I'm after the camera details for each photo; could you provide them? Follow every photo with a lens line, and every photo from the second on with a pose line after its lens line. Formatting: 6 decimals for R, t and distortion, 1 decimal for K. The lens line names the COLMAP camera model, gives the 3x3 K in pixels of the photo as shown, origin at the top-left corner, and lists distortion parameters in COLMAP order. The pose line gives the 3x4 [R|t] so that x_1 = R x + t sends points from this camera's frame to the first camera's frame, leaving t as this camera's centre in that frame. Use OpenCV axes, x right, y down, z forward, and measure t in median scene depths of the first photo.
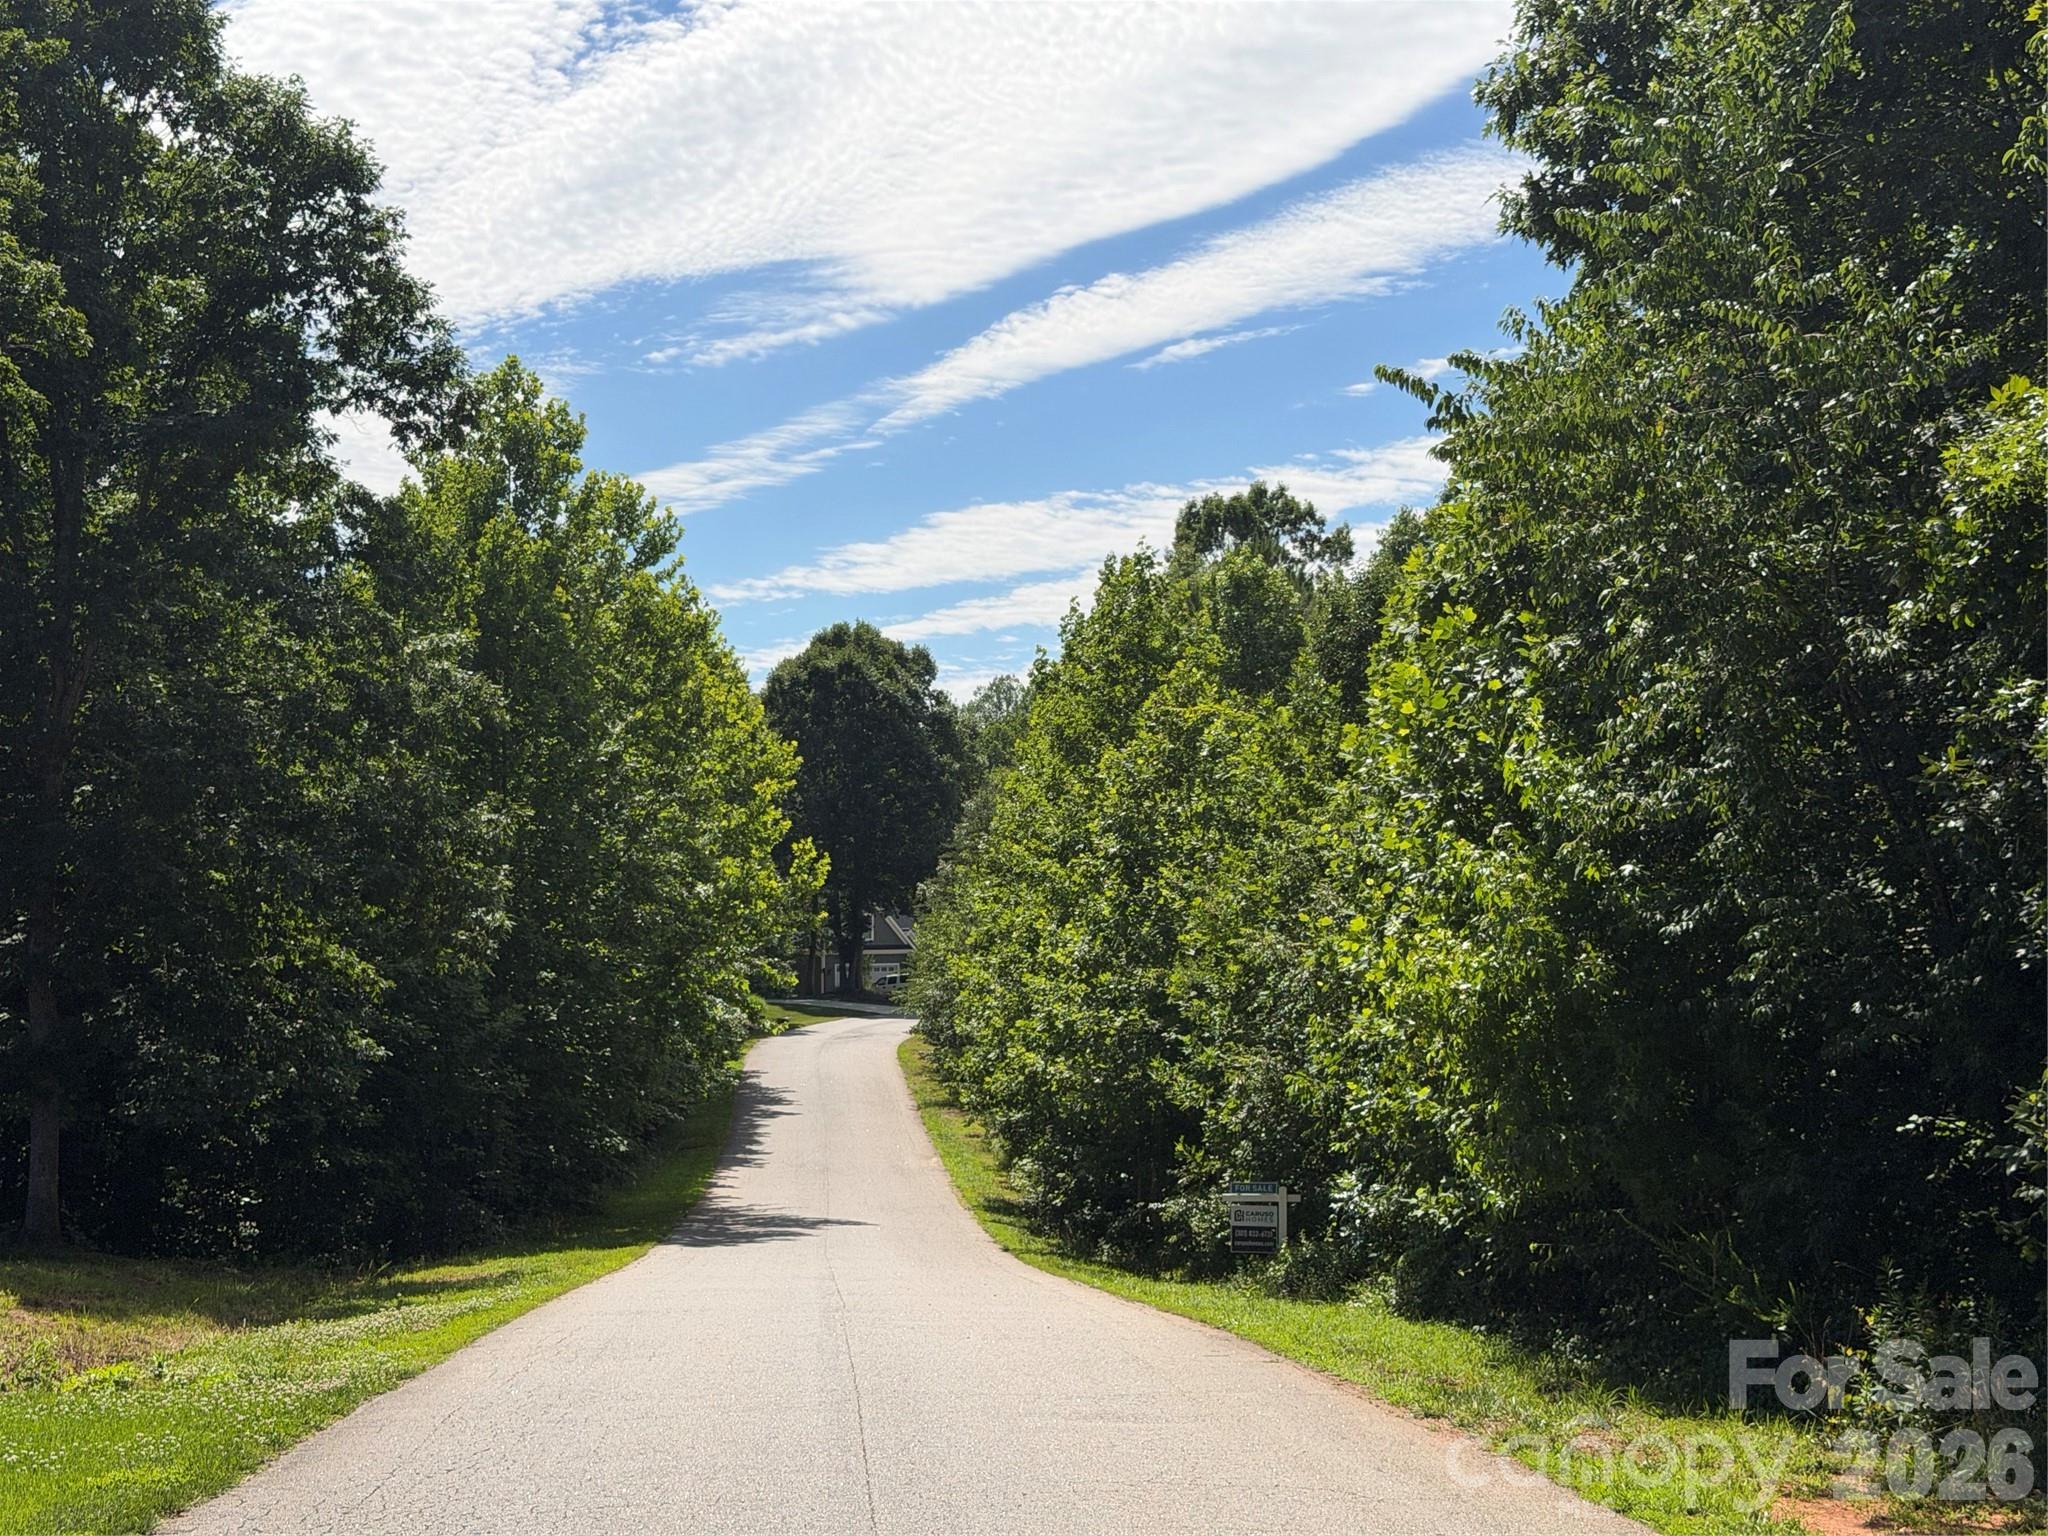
lens RADIAL K [[2670.5, 0, 998.6], [0, 2670.5, 767.5], [0, 0, 1]] dist [0.079051, 0.052705]
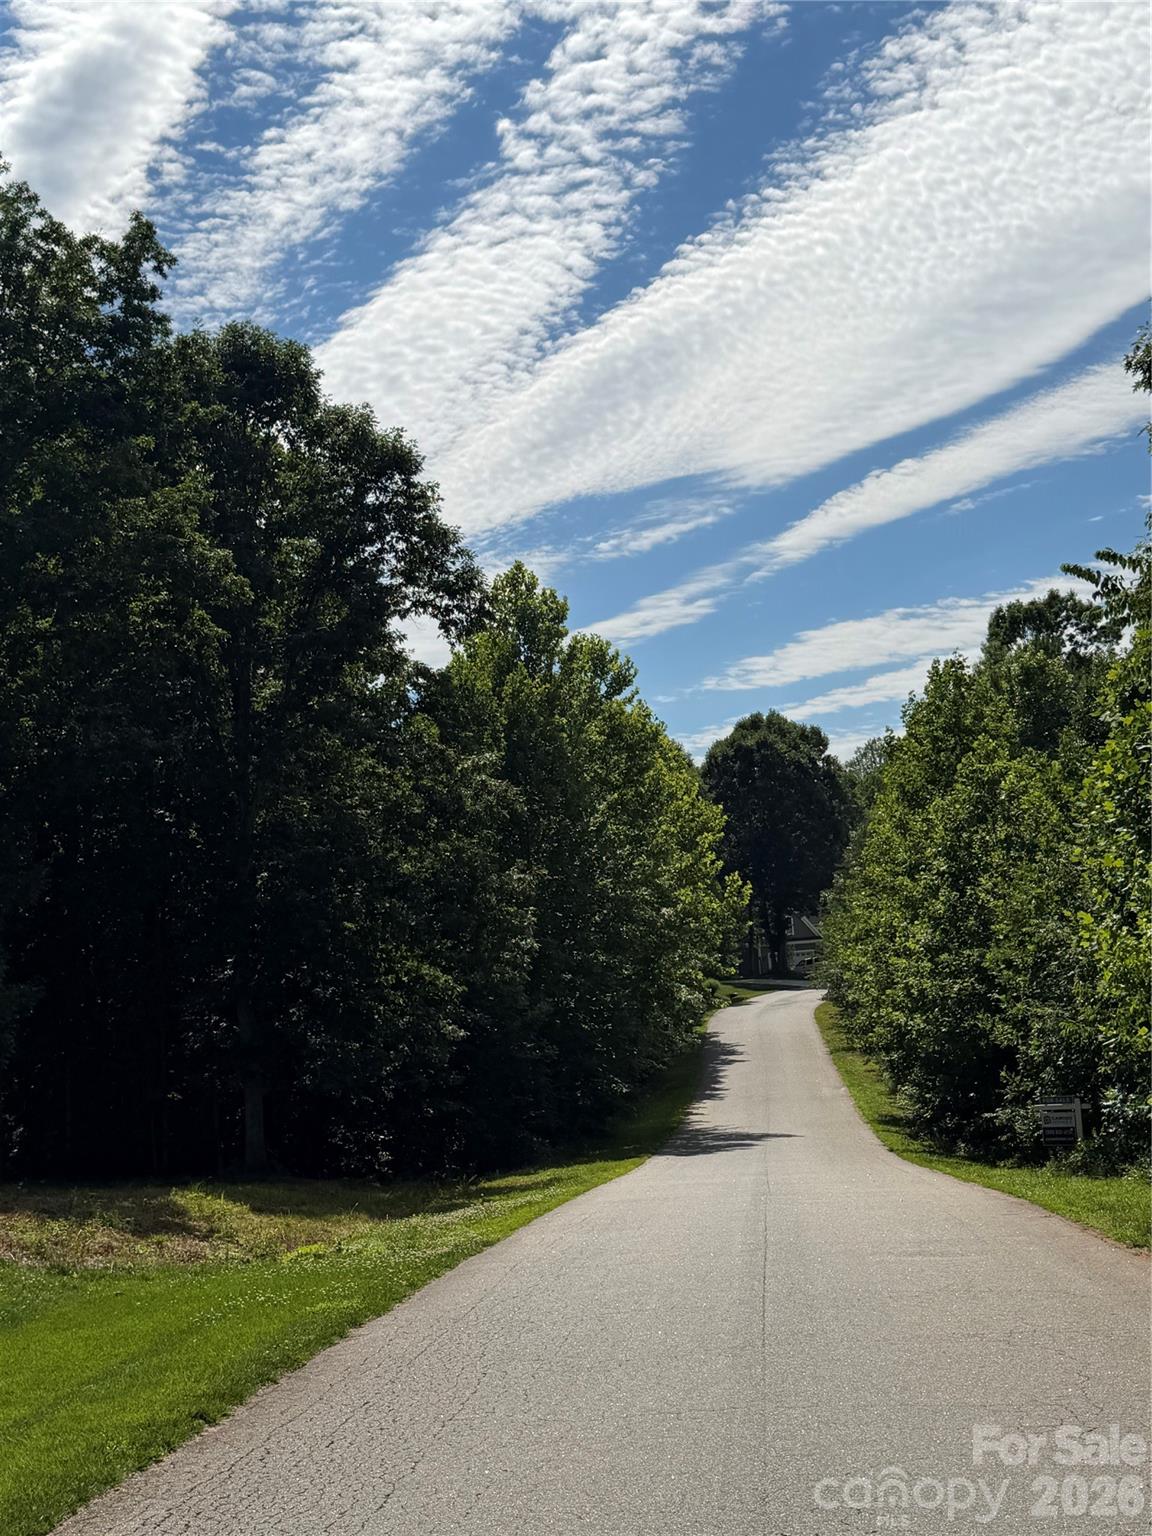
lens RADIAL K [[2056.3, 0, 598.3], [0, 2056.3, 718.9], [0, 0, 1]] dist [0.007852, 0.588694]
pose [[0.985435, -0.076503, -0.151871, 0.036221], [0.071580, 0.996725, -0.037630, -0.022573], [0.154252, 0.026212, 0.987684, -0.137976]]
